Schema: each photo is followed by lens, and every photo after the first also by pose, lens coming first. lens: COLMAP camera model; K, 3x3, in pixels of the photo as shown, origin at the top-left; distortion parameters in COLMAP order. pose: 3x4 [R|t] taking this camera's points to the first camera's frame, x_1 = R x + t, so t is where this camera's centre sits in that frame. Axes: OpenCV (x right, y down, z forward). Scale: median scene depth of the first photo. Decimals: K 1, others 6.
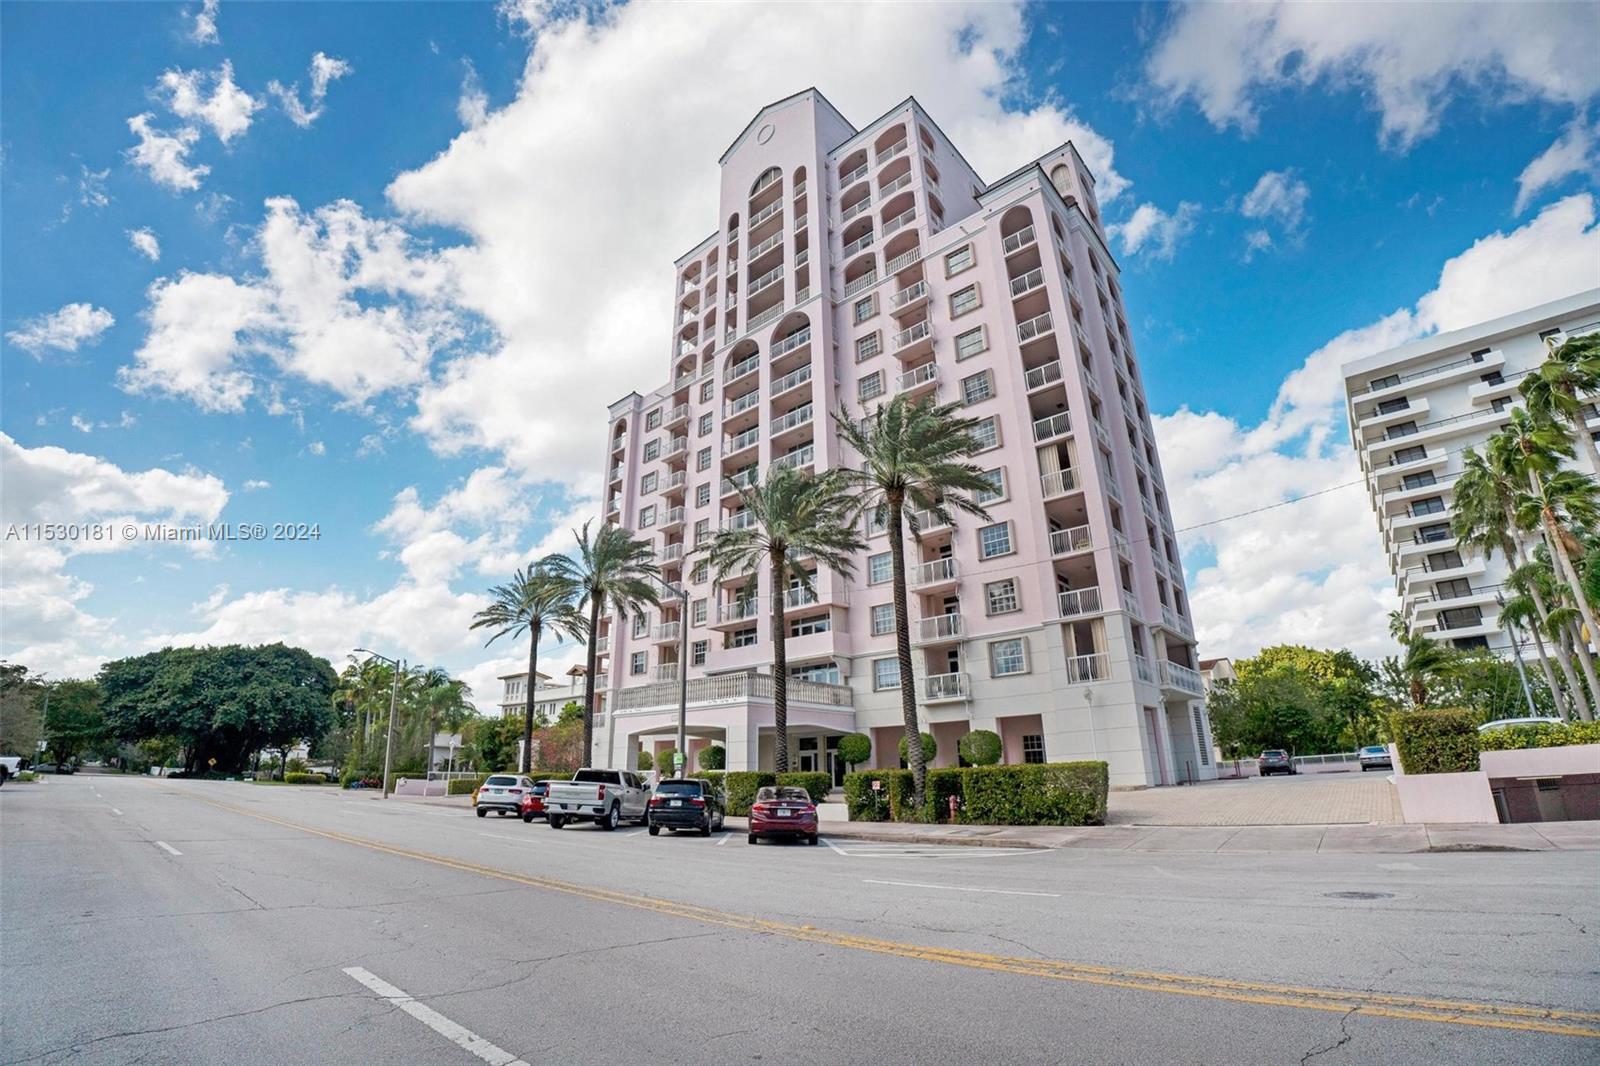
lens RADIAL K [[698.3, 0, 795.9], [0, 698.3, 521.3], [0, 0, 1]] dist [-0.092839, 0.012956]
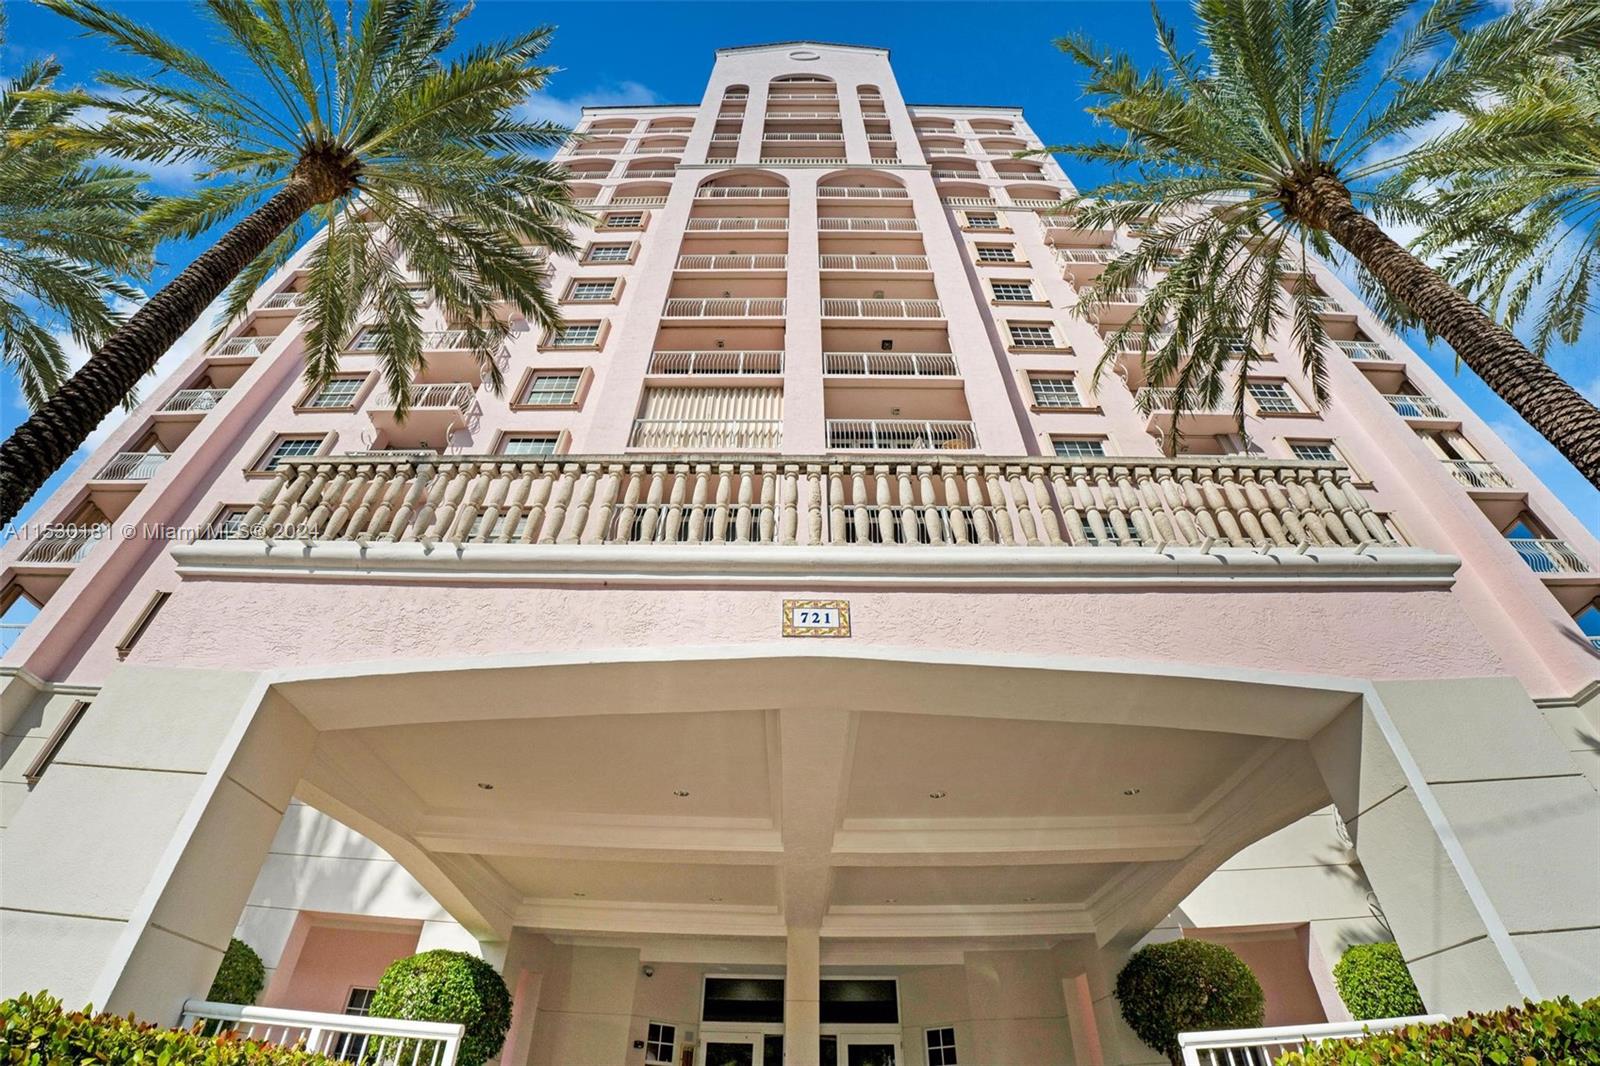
lens RADIAL K [[686.0, 0, 793.0], [0, 686.0, 539.0], [0, 0, 1]] dist [-0.074941, 0.000182]
pose [[0.753187, 0.460328, 0.469901, -0.185666], [-0.247432, 0.860142, -0.446020, 0.252624], [-0.609497, 0.219669, 0.761748, 0.668629]]
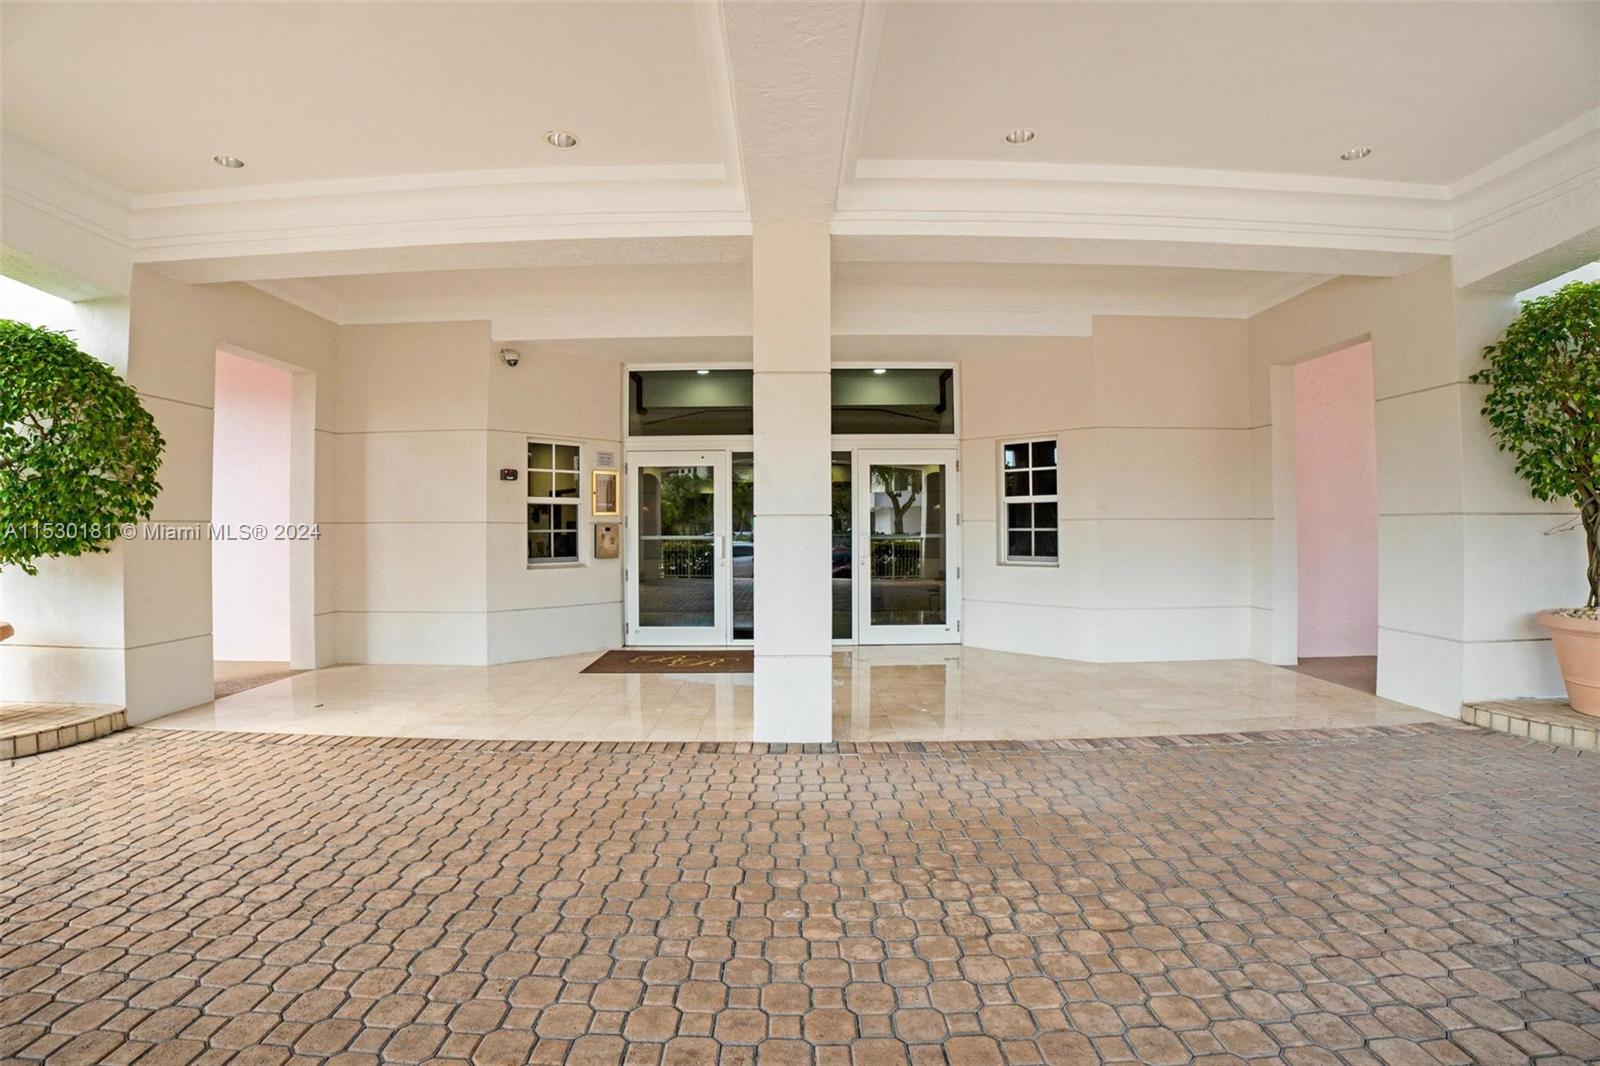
lens RADIAL K [[698.3, 0, 795.9], [0, 698.3, 521.3], [0, 0, 1]] dist [-0.092839, 0.012956]
pose [[0.749677, 0.014463, 0.661645, -0.076582], [-0.232401, 0.941844, 0.242735, 0.280665], [-0.619656, -0.335740, 0.709440, 0.787355]]
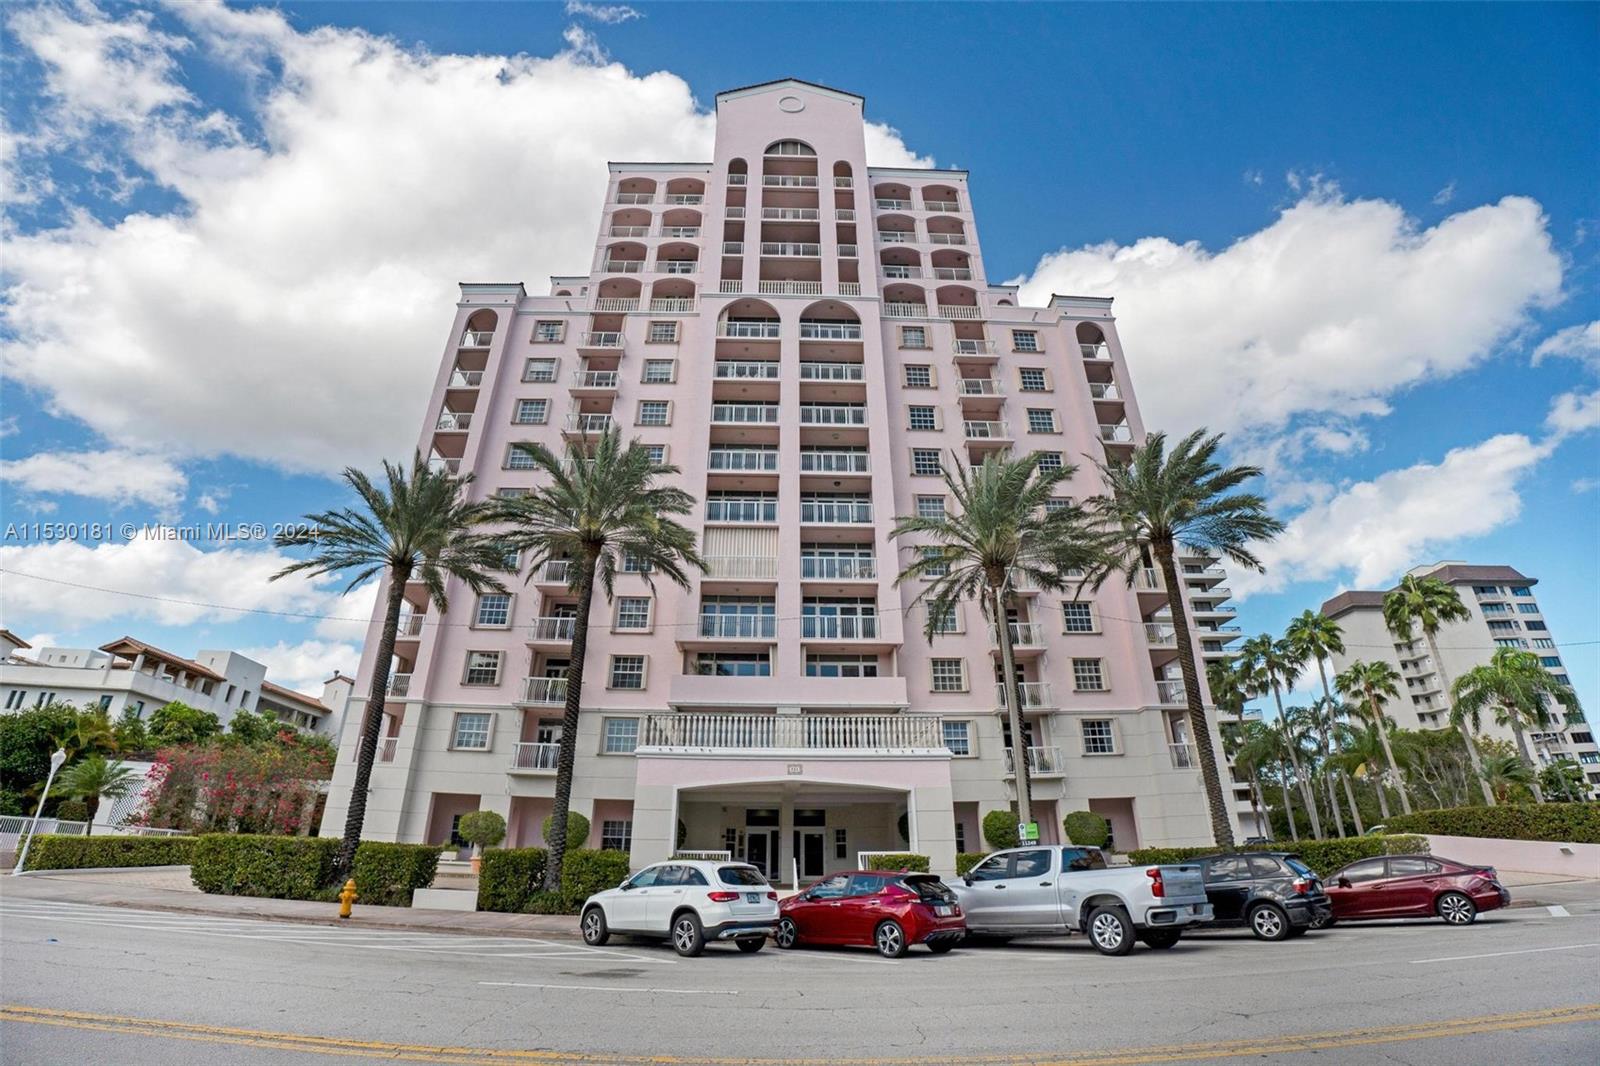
lens RADIAL K [[686.0, 0, 793.0], [0, 686.0, 539.0], [0, 0, 1]] dist [-0.074941, 0.000182]
pose [[0.736219, 0.305231, 0.603999, -0.465837], [-0.246317, 0.952151, -0.180931, 0.146307], [-0.630324, -0.015571, 0.776176, 0.380246]]
